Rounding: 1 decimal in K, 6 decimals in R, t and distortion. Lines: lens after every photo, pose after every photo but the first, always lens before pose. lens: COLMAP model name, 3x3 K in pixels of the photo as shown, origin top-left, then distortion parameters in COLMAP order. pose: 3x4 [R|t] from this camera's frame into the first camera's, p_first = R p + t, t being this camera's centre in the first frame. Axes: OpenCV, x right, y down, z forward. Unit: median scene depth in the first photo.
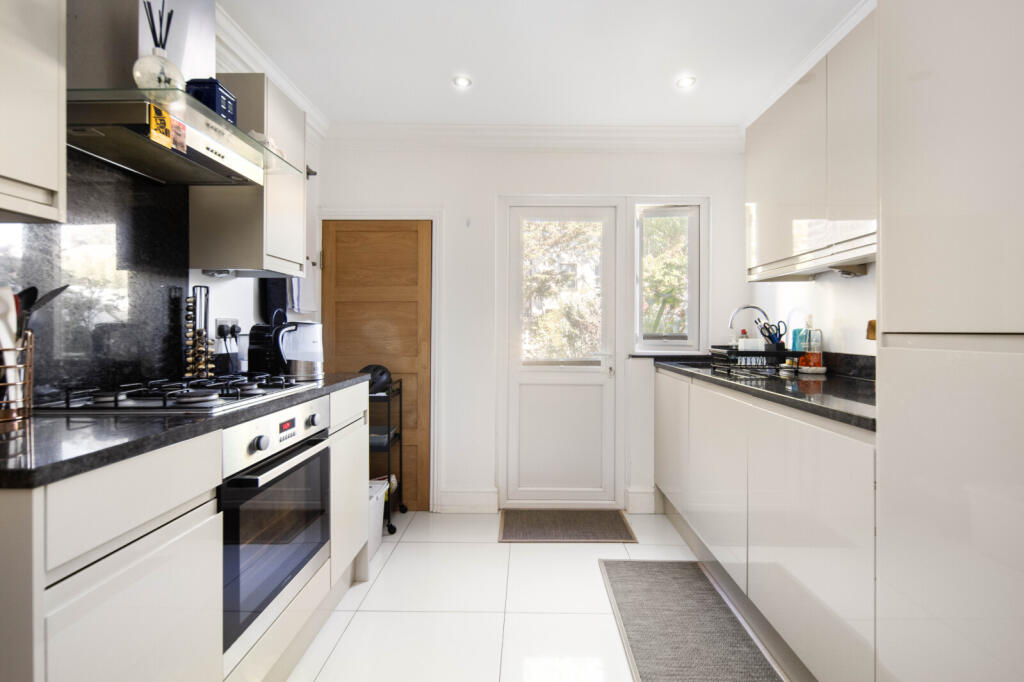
lens RADIAL K [[465.1, 0, 515.5], [0, 465.1, 331.5], [0, 0, 1]] dist [0.000759, -0.000015]
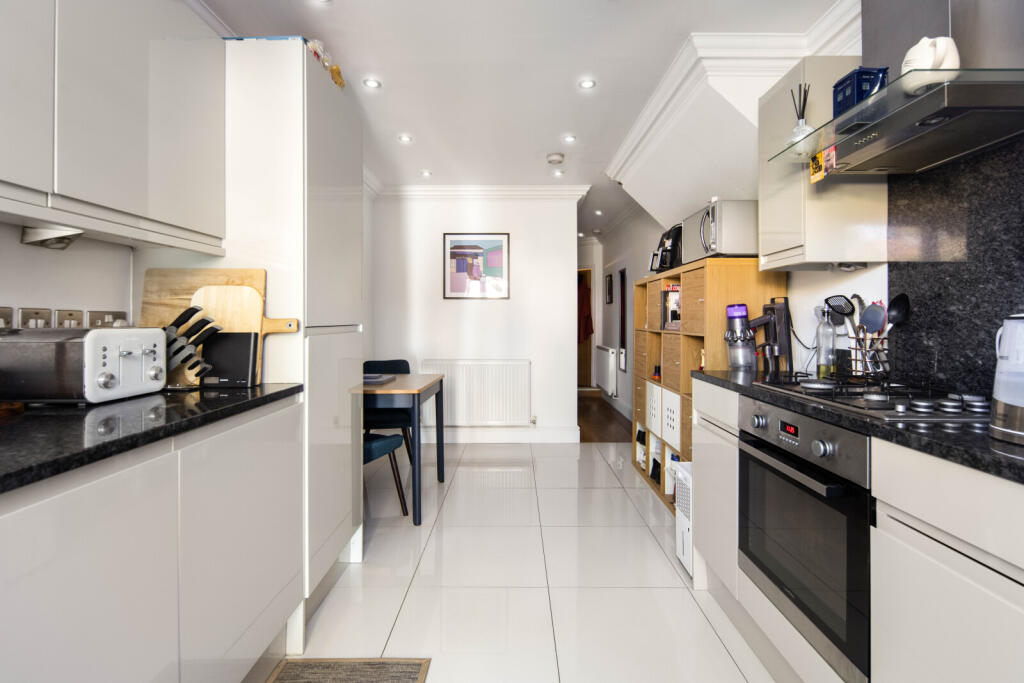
lens RADIAL K [[472.6, 0, 513.4], [0, 472.6, 311.7], [0, 0, 1]] dist [0.000675, -0.000053]
pose [[-0.999736, 0.002789, -0.022809, 0.077484], [0.002902, 0.999984, -0.004950, -0.026592], [0.022795, -0.005015, -0.999728, 1.622918]]
